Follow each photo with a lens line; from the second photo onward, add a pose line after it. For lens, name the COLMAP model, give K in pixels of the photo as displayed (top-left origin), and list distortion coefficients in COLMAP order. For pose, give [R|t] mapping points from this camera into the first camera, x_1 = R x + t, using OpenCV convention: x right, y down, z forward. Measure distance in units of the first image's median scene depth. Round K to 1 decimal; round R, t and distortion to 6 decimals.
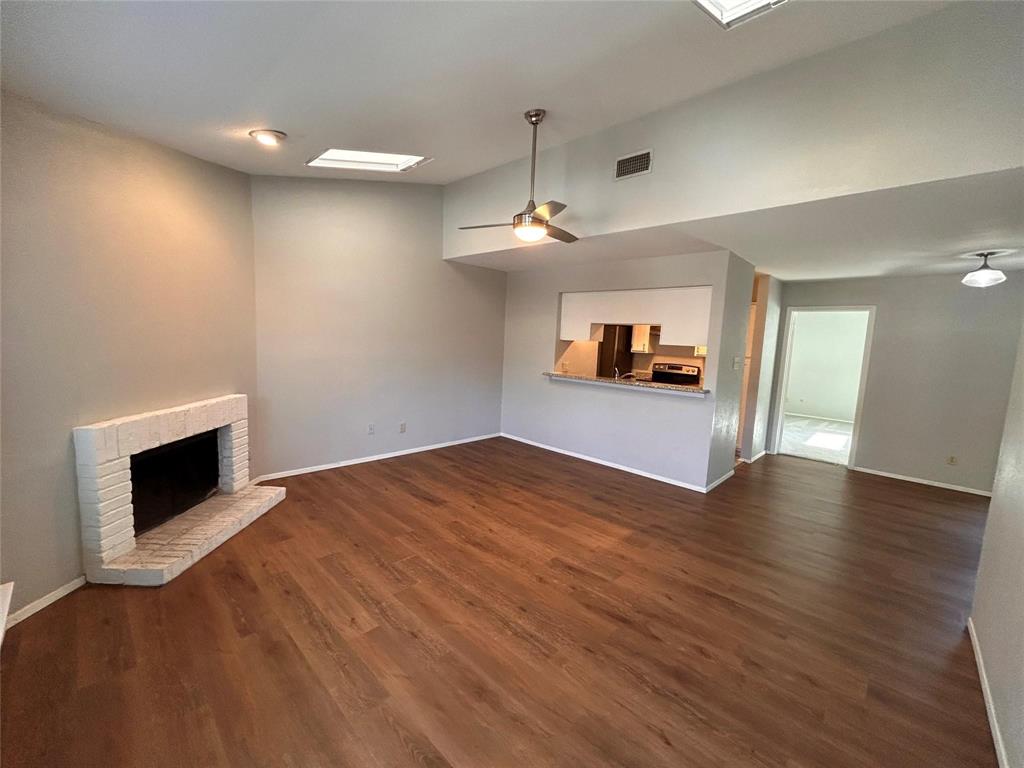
lens RADIAL K [[412.0, 0, 508.4], [0, 412.0, 383.4], [0, 0, 1]] dist [-0.006044, -0.000106]
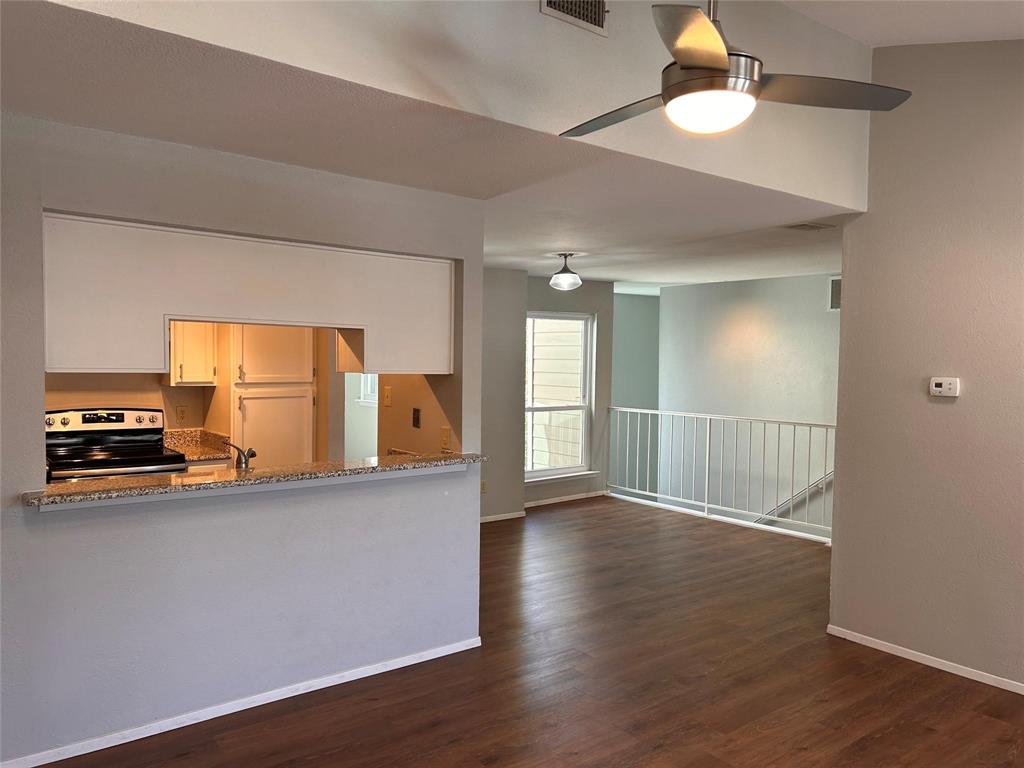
lens RADIAL K [[760.3, 0, 504.6], [0, 760.3, 389.2], [0, 0, 1]] dist [0.085046, -0.102770]
pose [[0.138636, -0.085143, 0.986677, -0.488752], [0.095461, 0.992807, 0.072259, -0.137683], [-0.985732, 0.084171, 0.145766, 0.811995]]
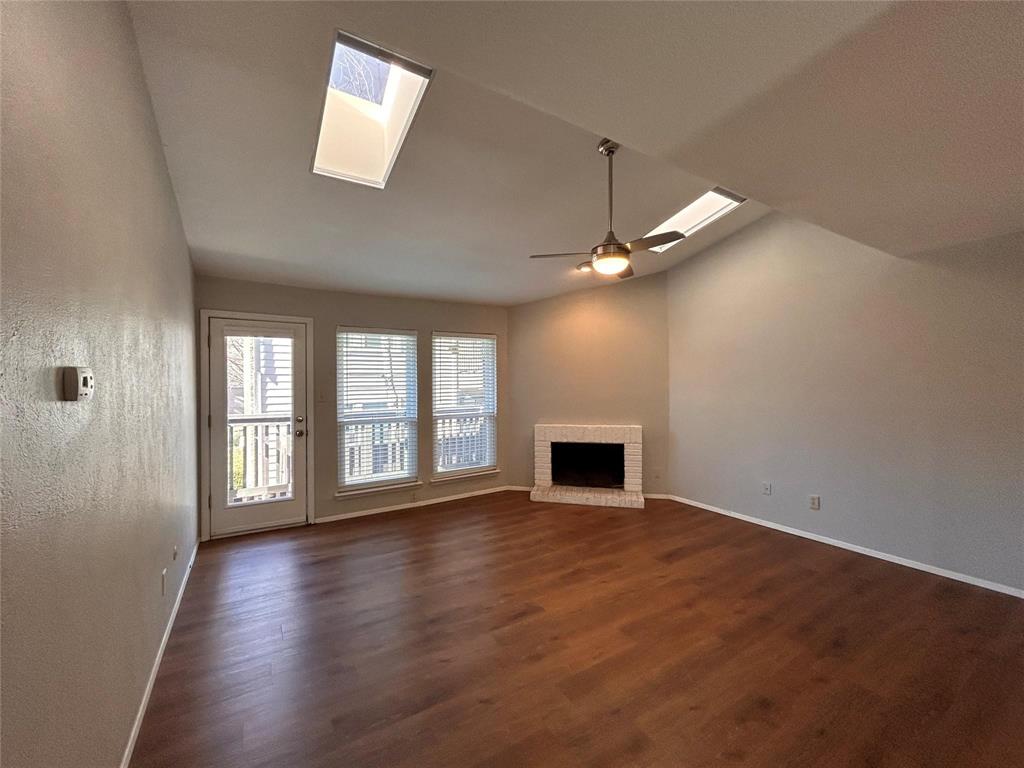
lens RADIAL K [[412.0, 0, 508.4], [0, 412.0, 383.4], [0, 0, 1]] dist [-0.006044, -0.000106]
pose [[-0.238009, -0.033855, -0.970673, 0.740572], [-0.105372, 0.994394, -0.008846, -0.051986], [0.965530, 0.100176, -0.240242, 0.761480]]
